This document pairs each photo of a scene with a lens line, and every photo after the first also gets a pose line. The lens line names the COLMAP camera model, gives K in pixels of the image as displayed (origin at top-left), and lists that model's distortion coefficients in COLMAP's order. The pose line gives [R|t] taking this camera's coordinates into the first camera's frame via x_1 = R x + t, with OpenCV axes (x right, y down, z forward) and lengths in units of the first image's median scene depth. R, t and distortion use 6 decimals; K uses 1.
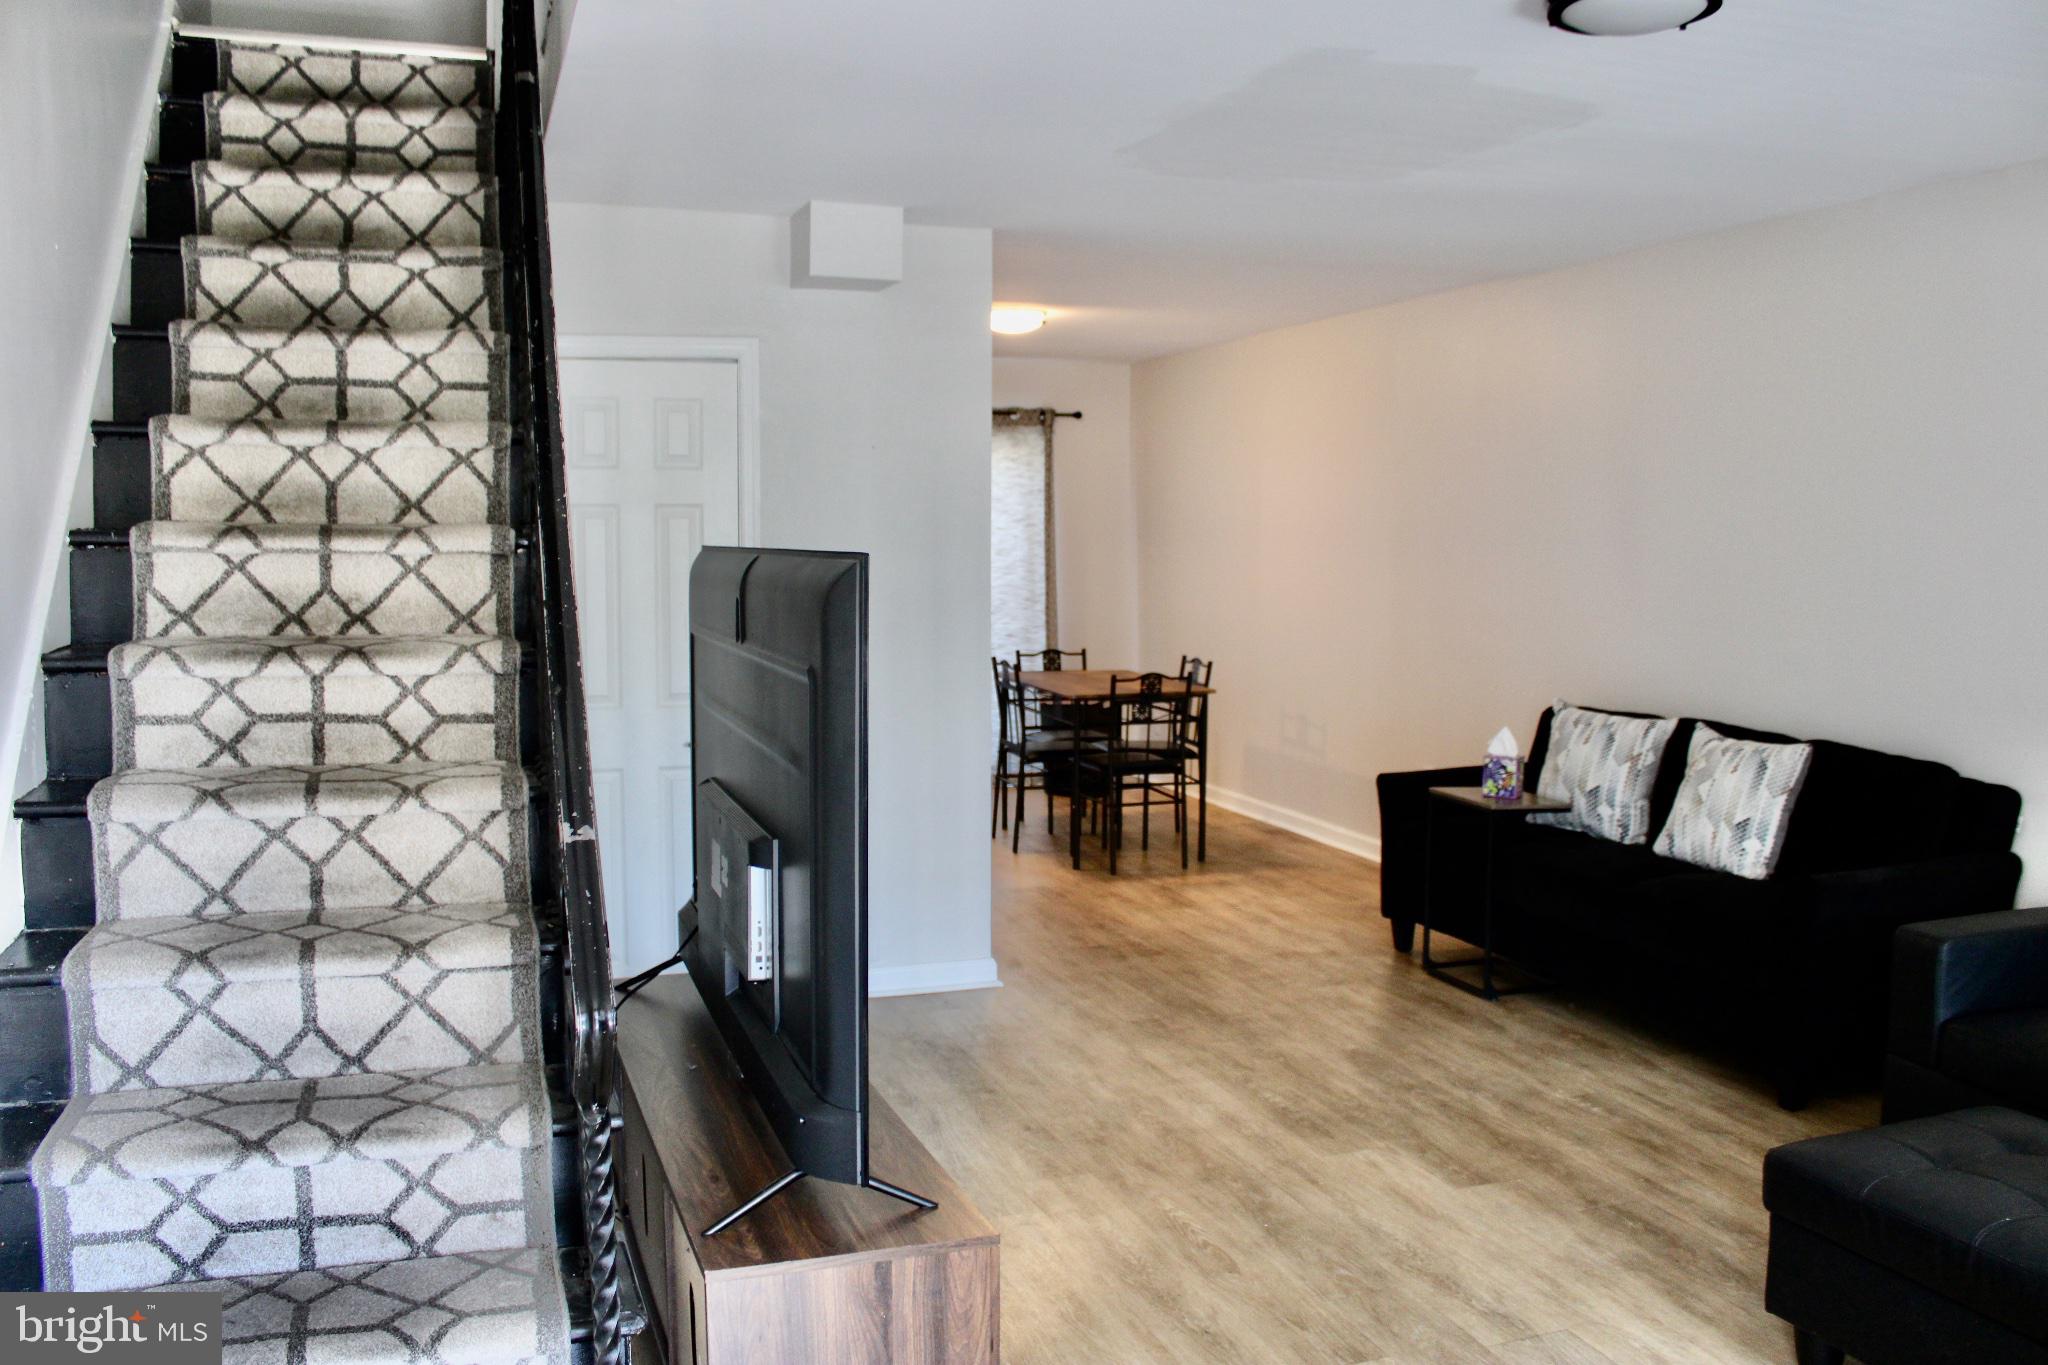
lens RADIAL K [[1713.0, 0, 1008.5], [0, 1713.0, 680.7], [0, 0, 1]] dist [-0.155400, 0.121427]
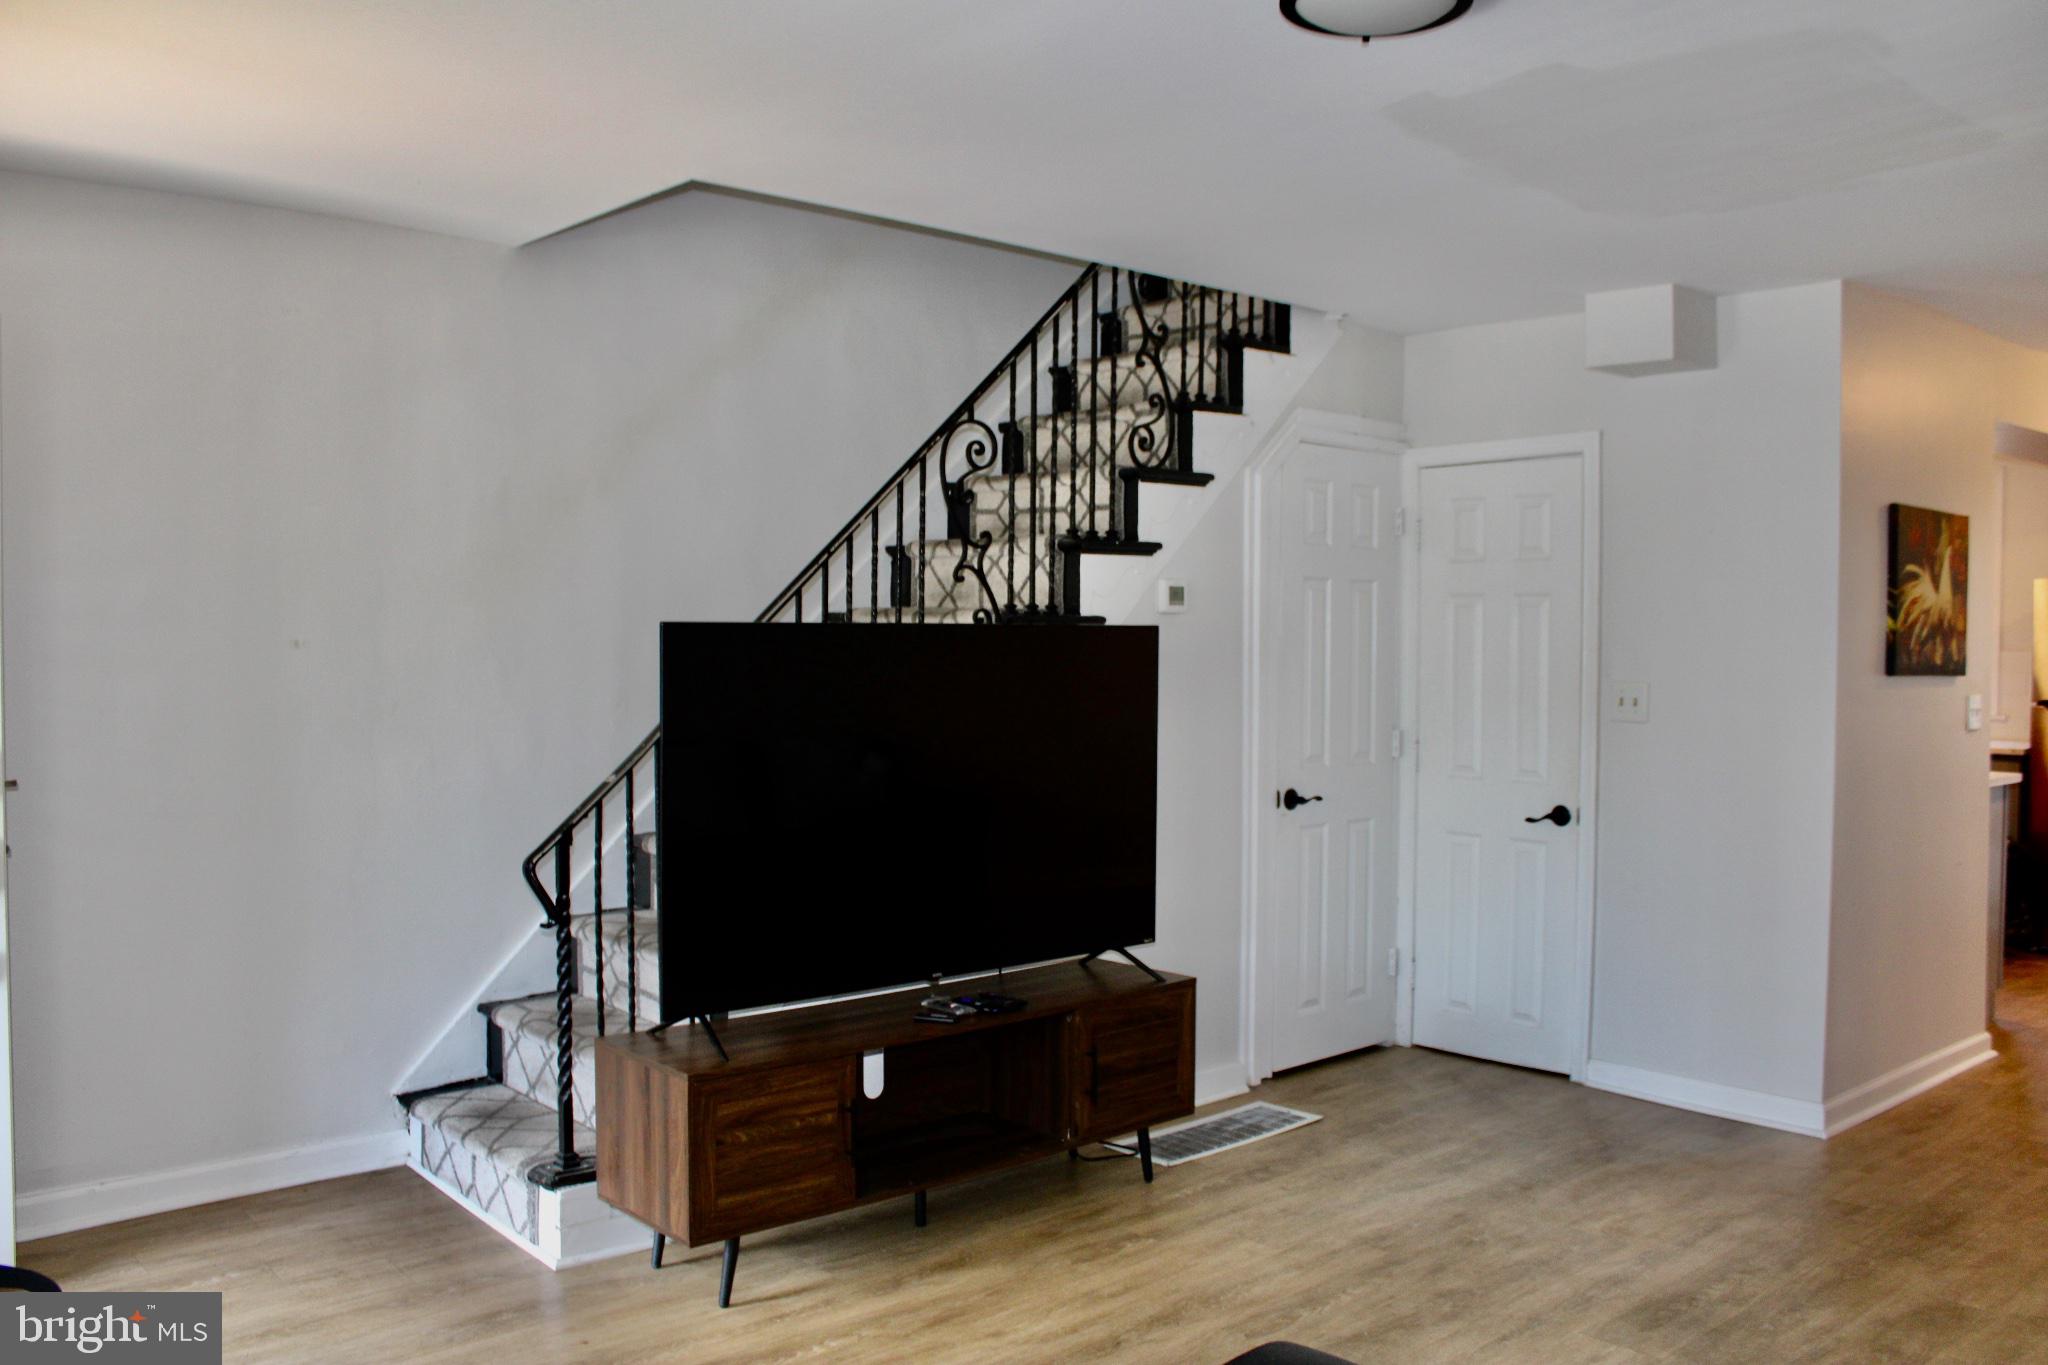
lens RADIAL K [[1713.0, 0, 1012.0], [0, 1713.0, 680.9], [0, 0, 1]] dist [-0.155400, 0.121427]
pose [[0.373088, 0.028060, -0.927371, 0.797802], [-0.083233, 0.996525, -0.003333, -0.021297], [0.924055, 0.078431, 0.374127, 0.364352]]
